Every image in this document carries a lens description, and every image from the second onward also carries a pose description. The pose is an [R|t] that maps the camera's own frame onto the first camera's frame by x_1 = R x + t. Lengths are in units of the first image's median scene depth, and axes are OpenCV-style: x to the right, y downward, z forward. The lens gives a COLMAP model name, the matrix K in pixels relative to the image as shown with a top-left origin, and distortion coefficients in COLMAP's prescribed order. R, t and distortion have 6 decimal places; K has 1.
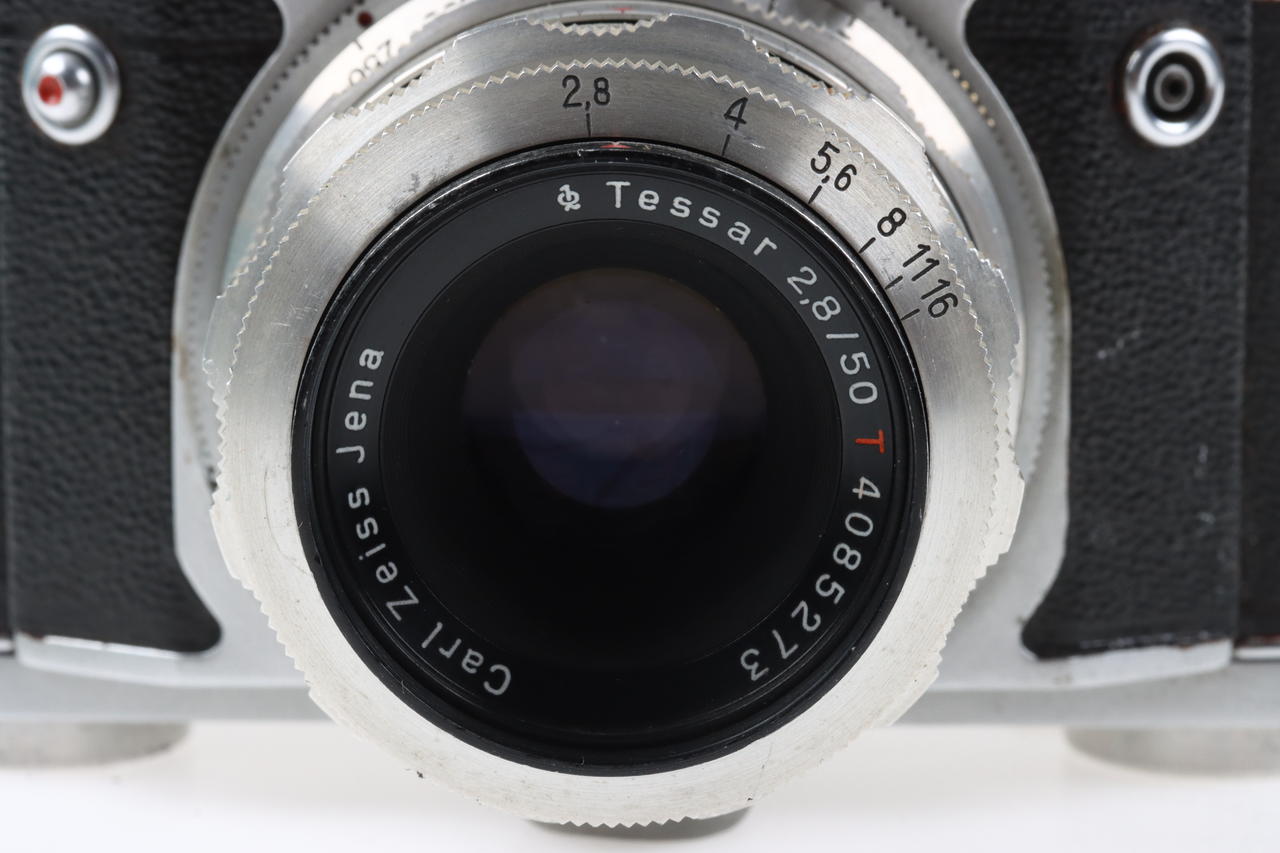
lens RADIAL K [[3855.6, 0, 657.7], [0, 3855.6, 553.7], [0, 0, 1]] dist [0.077537, 0.000000]
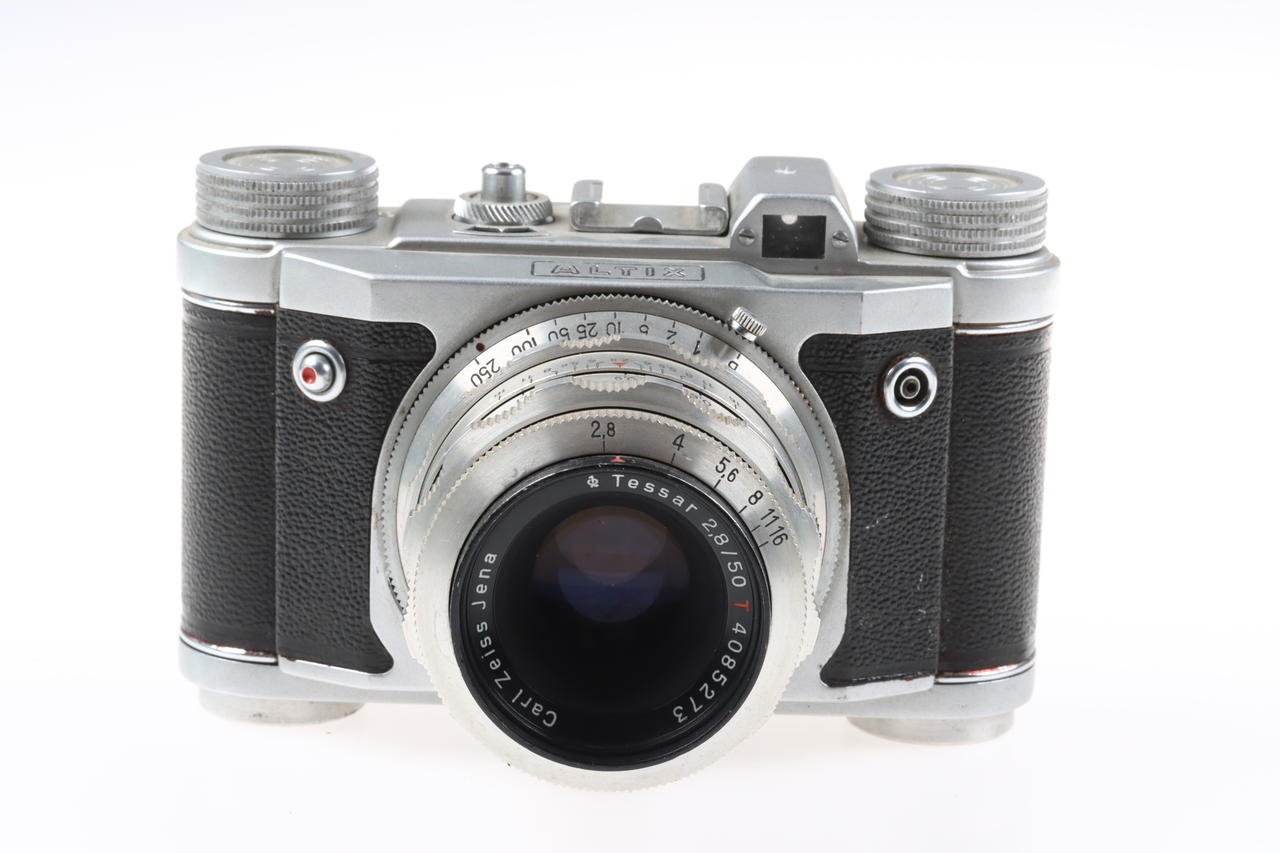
lens RADIAL K [[3855.6, 0, 638.5], [0, 3855.6, 423.6], [0, 0, 1]] dist [0.077537, 0.000000]
pose [[0.999417, 0.023410, 0.024851, -0.044223], [-0.025288, 0.996620, 0.078162, -0.247546], [-0.022937, -0.078745, 0.996631, -0.866060]]
